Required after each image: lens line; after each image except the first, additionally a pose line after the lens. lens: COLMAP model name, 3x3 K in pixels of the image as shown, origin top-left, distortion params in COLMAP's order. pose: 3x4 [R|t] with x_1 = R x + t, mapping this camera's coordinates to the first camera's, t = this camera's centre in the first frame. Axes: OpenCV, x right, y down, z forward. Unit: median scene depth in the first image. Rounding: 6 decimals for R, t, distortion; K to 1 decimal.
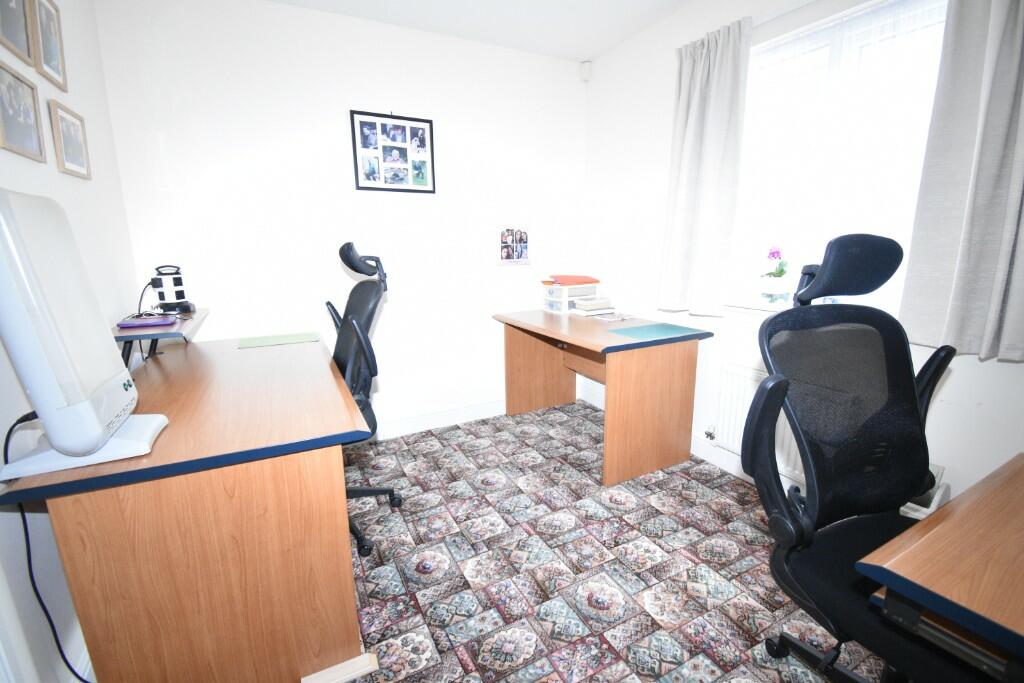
lens RADIAL K [[450.9, 0, 520.6], [0, 450.9, 341.4], [0, 0, 1]] dist [-0.015950, -0.002437]
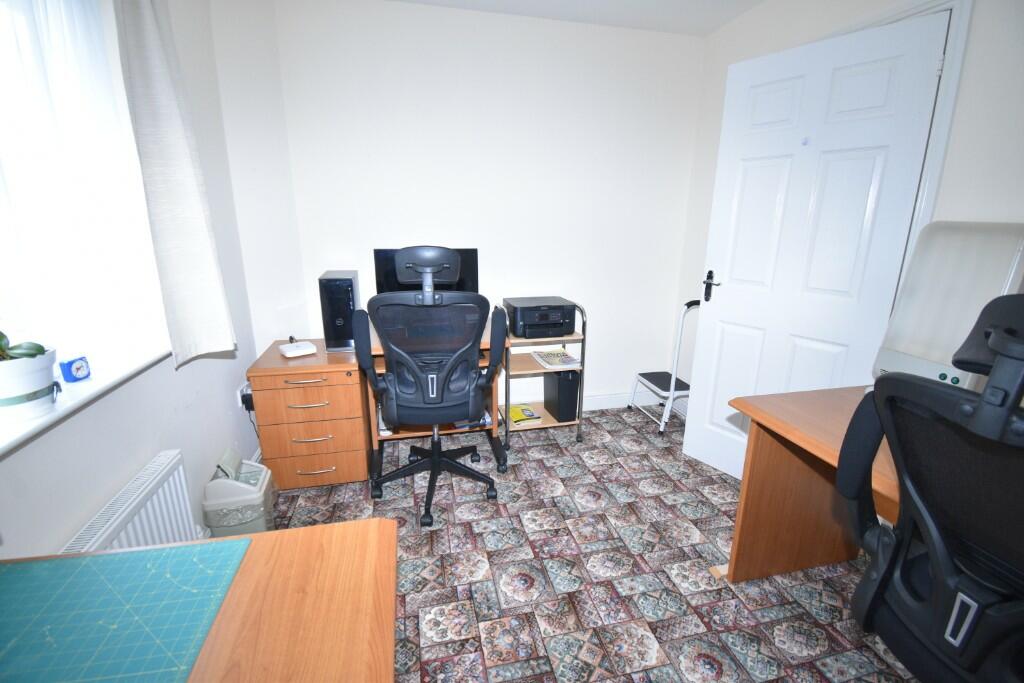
lens RADIAL K [[450.9, 0, 509.1], [0, 450.9, 339.2], [0, 0, 1]] dist [-0.015950, -0.002437]
pose [[-0.962222, -0.070468, 0.262989, -0.027233], [0.053928, 0.897461, 0.437784, -0.315654], [-0.266872, 0.435428, -0.859757, 1.230300]]
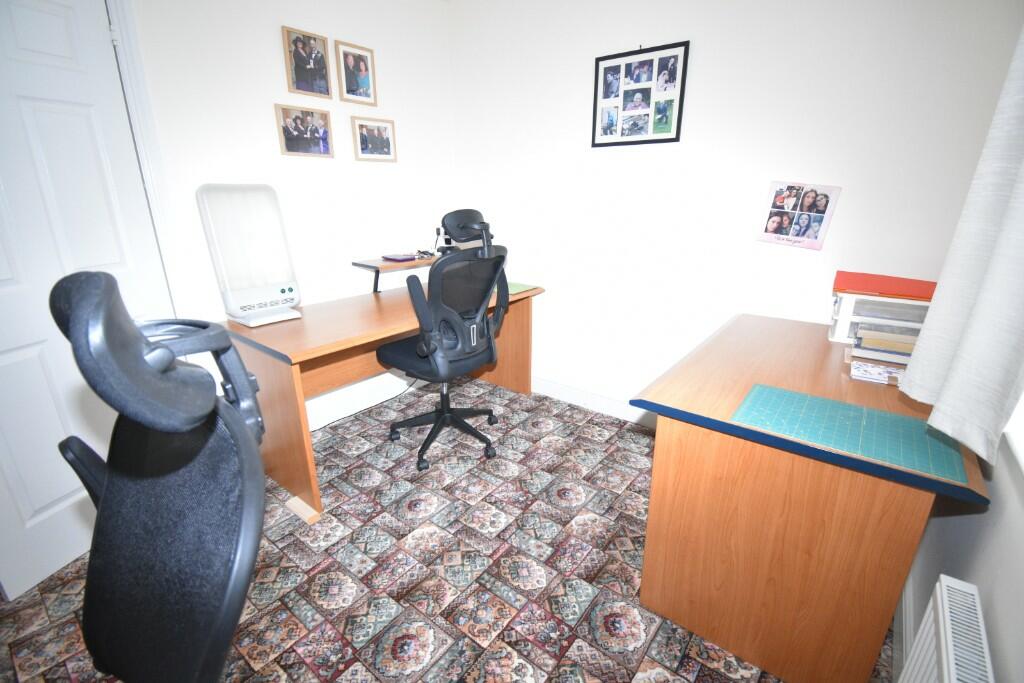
lens RADIAL K [[450.9, 0, 513.7], [0, 450.9, 343.4], [0, 0, 1]] dist [-0.015950, -0.002437]
pose [[0.401911, 0.298005, -0.865830, 0.609100], [-0.187095, 0.952338, 0.240931, -0.170281], [0.896361, 0.065159, 0.438510, 0.558827]]
